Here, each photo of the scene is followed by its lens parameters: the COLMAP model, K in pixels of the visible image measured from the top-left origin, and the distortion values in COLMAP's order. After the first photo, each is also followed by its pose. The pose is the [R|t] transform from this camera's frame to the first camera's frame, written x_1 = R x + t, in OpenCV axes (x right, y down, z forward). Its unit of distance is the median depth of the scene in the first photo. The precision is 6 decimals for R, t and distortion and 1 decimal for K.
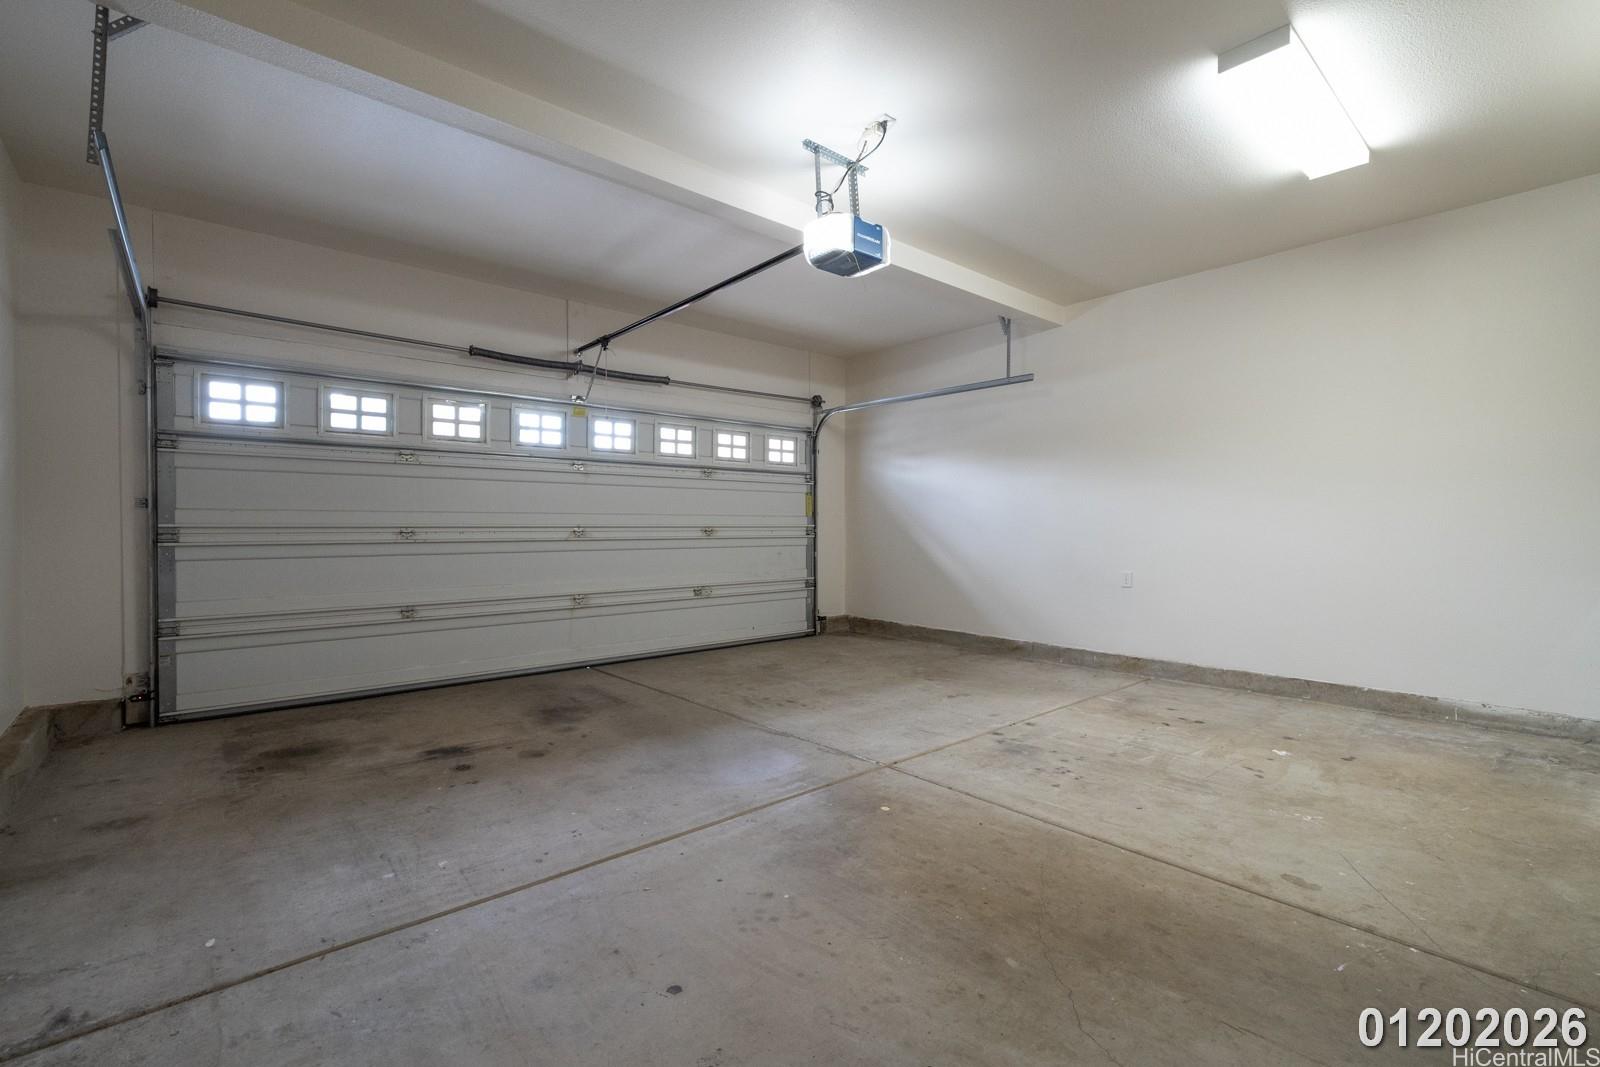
lens RADIAL K [[691.1, 0, 799.7], [0, 691.1, 532.0], [0, 0, 1]] dist [0.000197, 0.000053]
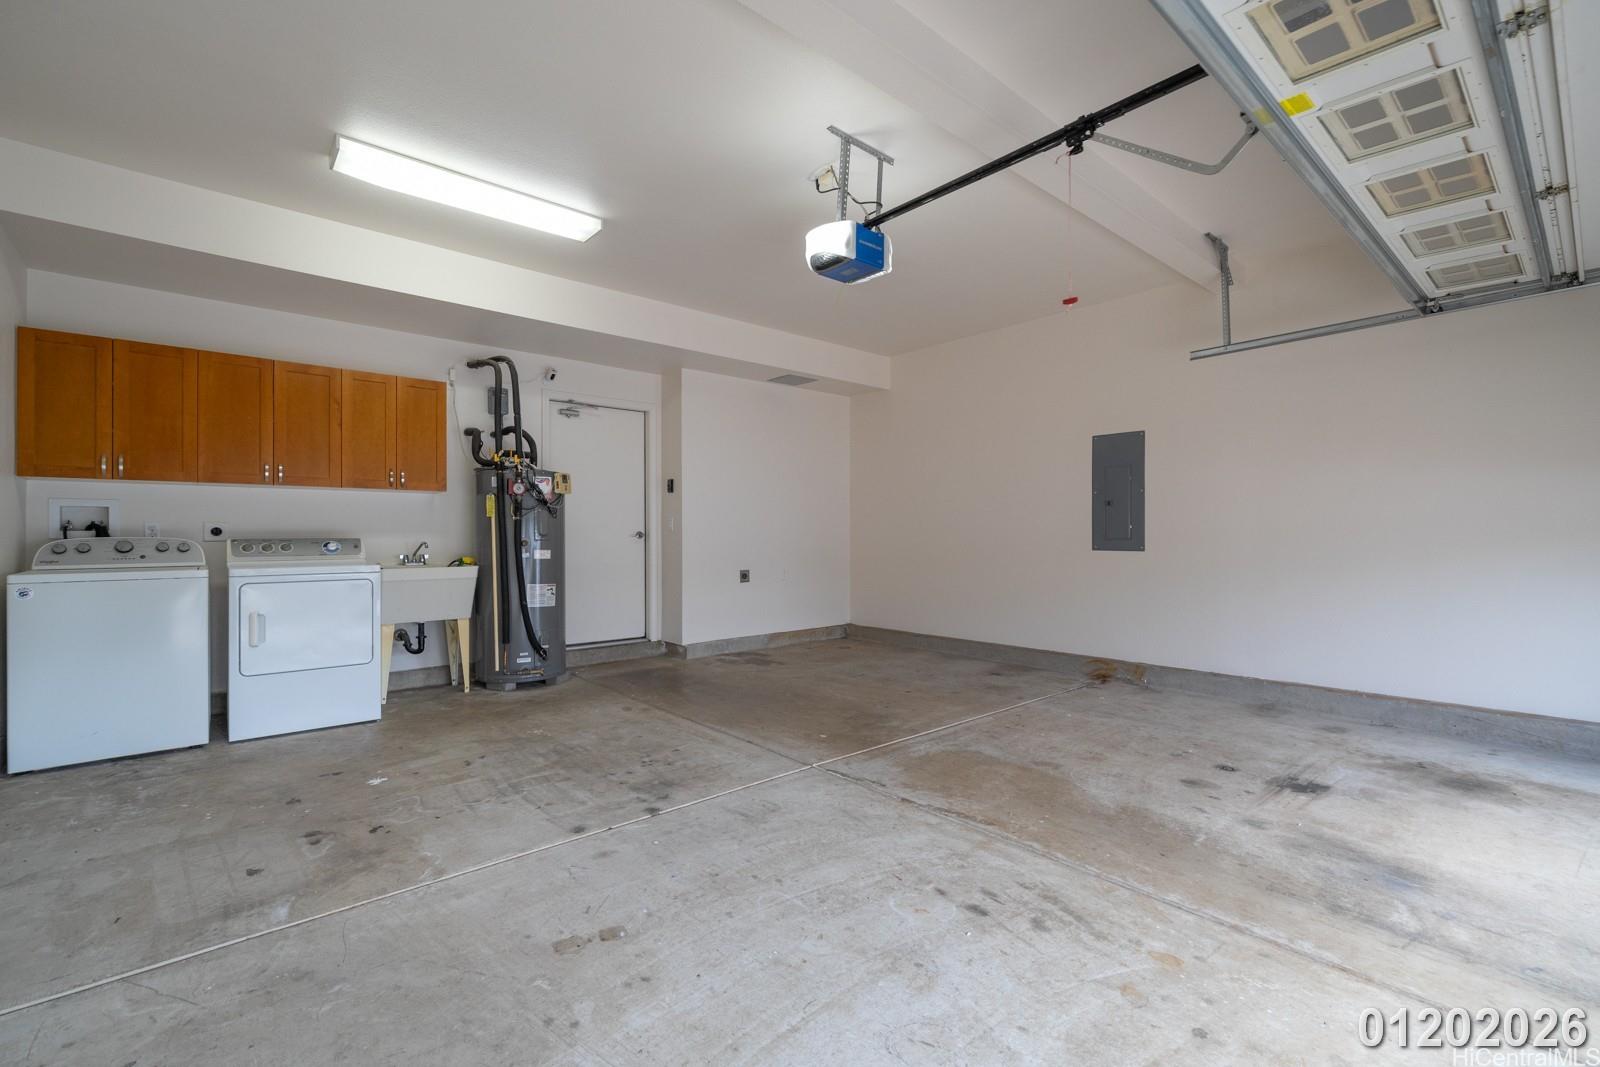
lens RADIAL K [[691.1, 0, 799.3], [0, 691.1, 531.8], [0, 0, 1]] dist [0.000197, 0.000053]
pose [[-0.999998, 0.001723, -0.000933, 0.142888], [0.001717, 0.999980, 0.006074, -0.015617], [0.000943, 0.006073, -0.999981, 1.979852]]
